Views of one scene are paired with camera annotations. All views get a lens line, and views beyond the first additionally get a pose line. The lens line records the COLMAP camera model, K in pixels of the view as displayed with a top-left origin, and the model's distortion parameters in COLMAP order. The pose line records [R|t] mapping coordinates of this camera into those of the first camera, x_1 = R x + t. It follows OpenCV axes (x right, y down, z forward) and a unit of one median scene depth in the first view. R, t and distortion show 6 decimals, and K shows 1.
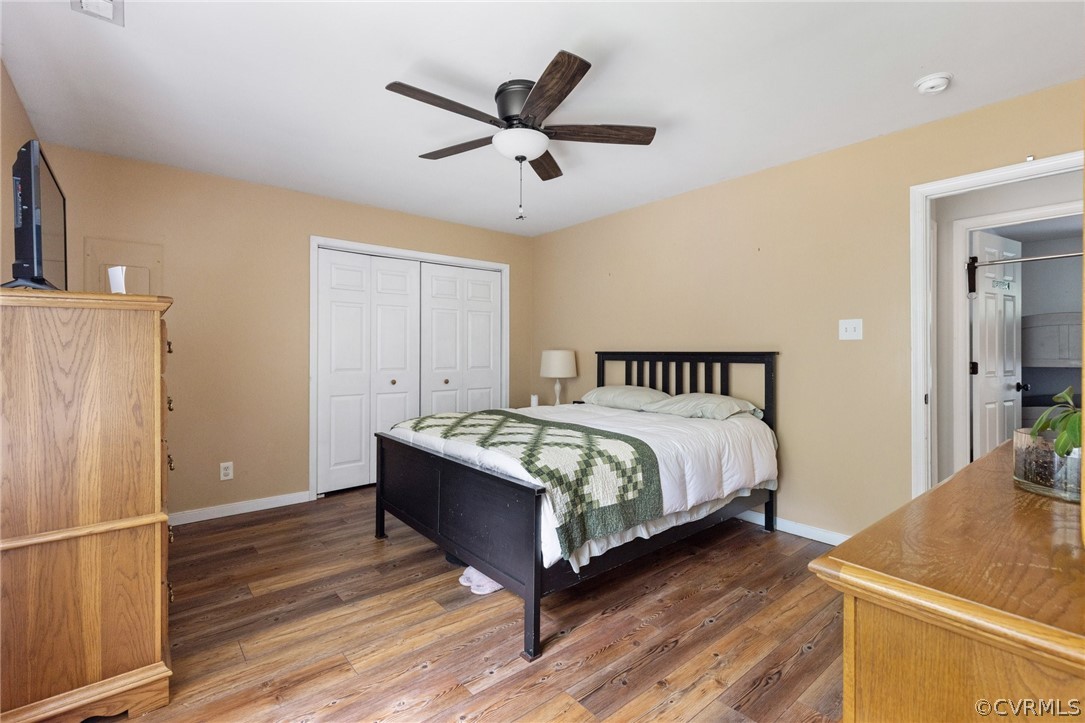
lens RADIAL K [[479.7, 0, 540.5], [0, 479.7, 352.7], [0, 0, 1]] dist [0.011328, -0.002842]
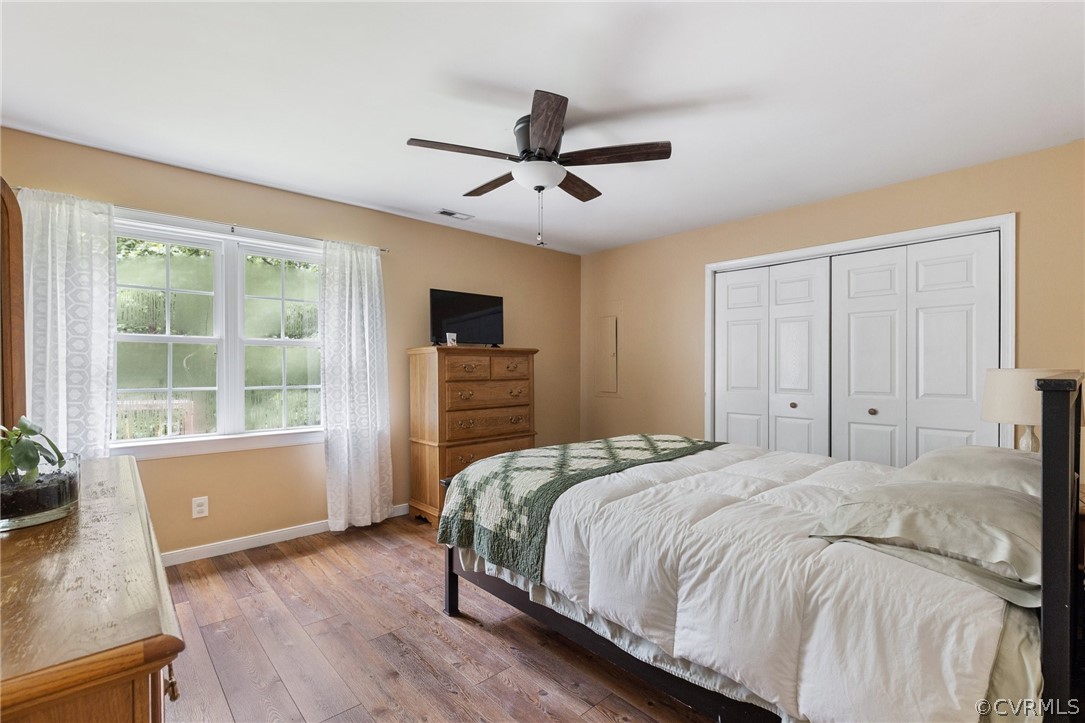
lens RADIAL K [[479.7, 0, 542.1], [0, 479.7, 369.7], [0, 0, 1]] dist [0.011328, -0.002842]
pose [[0.060039, 0.004803, -0.998184, 1.067260], [-0.001292, 0.999988, 0.004734, -0.012624], [0.998195, 0.001005, 0.060044, 0.990914]]
